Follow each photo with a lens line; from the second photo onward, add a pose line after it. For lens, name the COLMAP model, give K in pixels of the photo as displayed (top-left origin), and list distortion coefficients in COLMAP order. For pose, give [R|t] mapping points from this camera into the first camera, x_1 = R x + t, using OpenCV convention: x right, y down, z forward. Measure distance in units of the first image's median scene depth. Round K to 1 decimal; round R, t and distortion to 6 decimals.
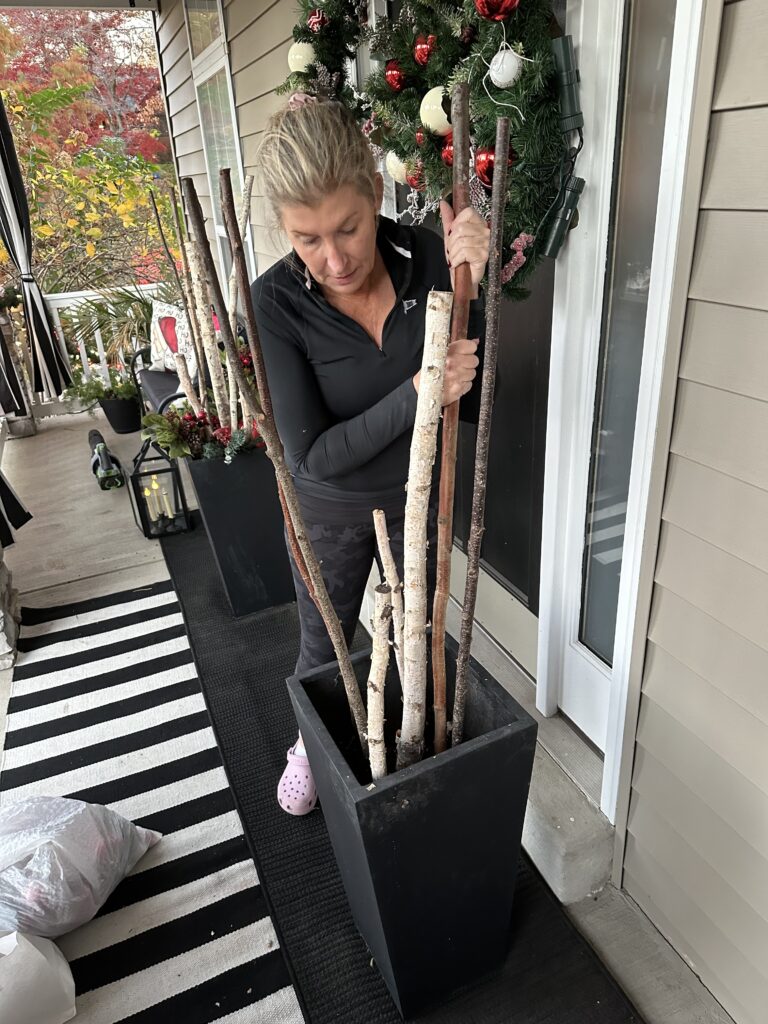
lens RADIAL K [[725.9, 0, 386.7], [0, 725.9, 511.2], [0, 0, 1]] dist [0.005299, -0.021764]
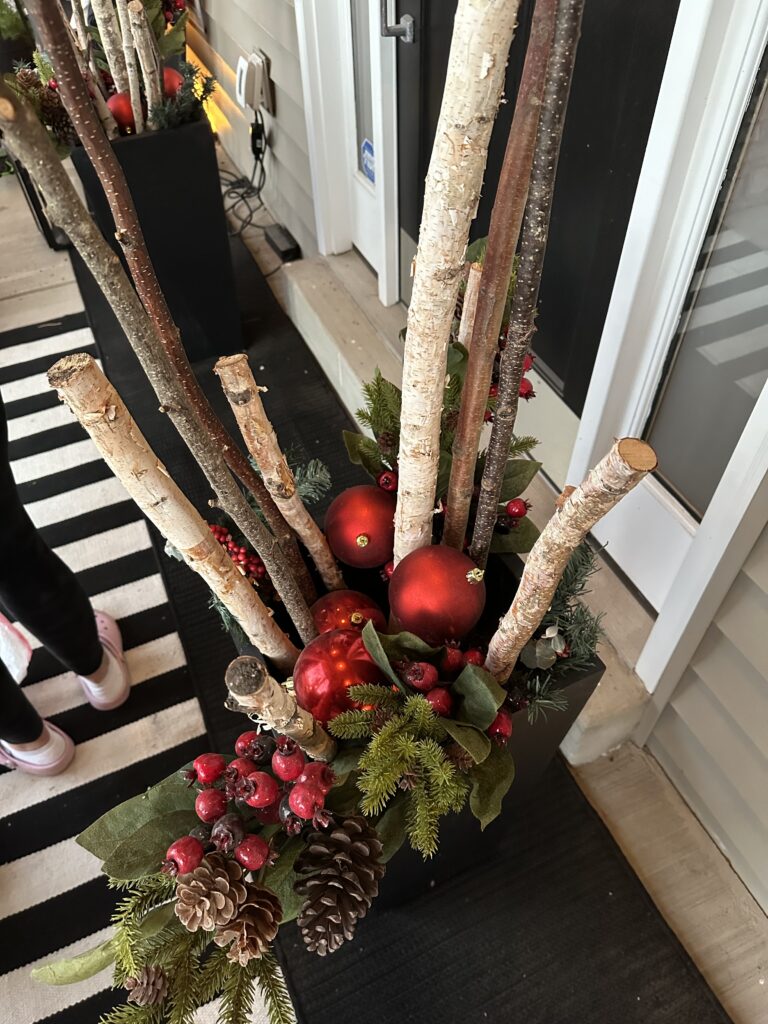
lens RADIAL K [[725.9, 0, 386.7], [0, 725.9, 511.2], [0, 0, 1]] dist [0.005299, -0.021764]
pose [[0.999254, 0.010457, 0.037165, -0.003187], [-0.024531, 0.915299, 0.402028, -0.042191], [-0.029813, -0.402640, 0.914873, 0.273939]]
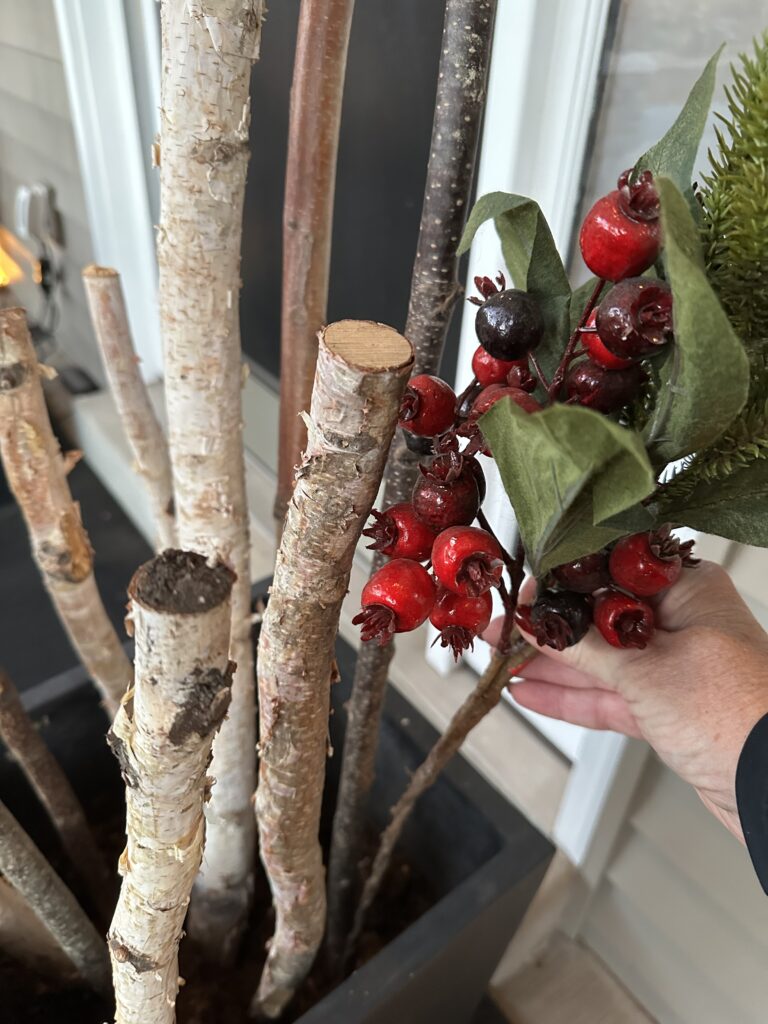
lens RADIAL K [[748.7, 0, 423.0], [0, 748.7, 494.7], [0, 0, 1]] dist [0.078848, -0.192324]
pose [[0.957640, -0.054939, 0.282680, 0.019840], [0.009541, 0.987147, 0.159528, 0.026506], [-0.287811, -0.150073, 0.945856, 0.377371]]
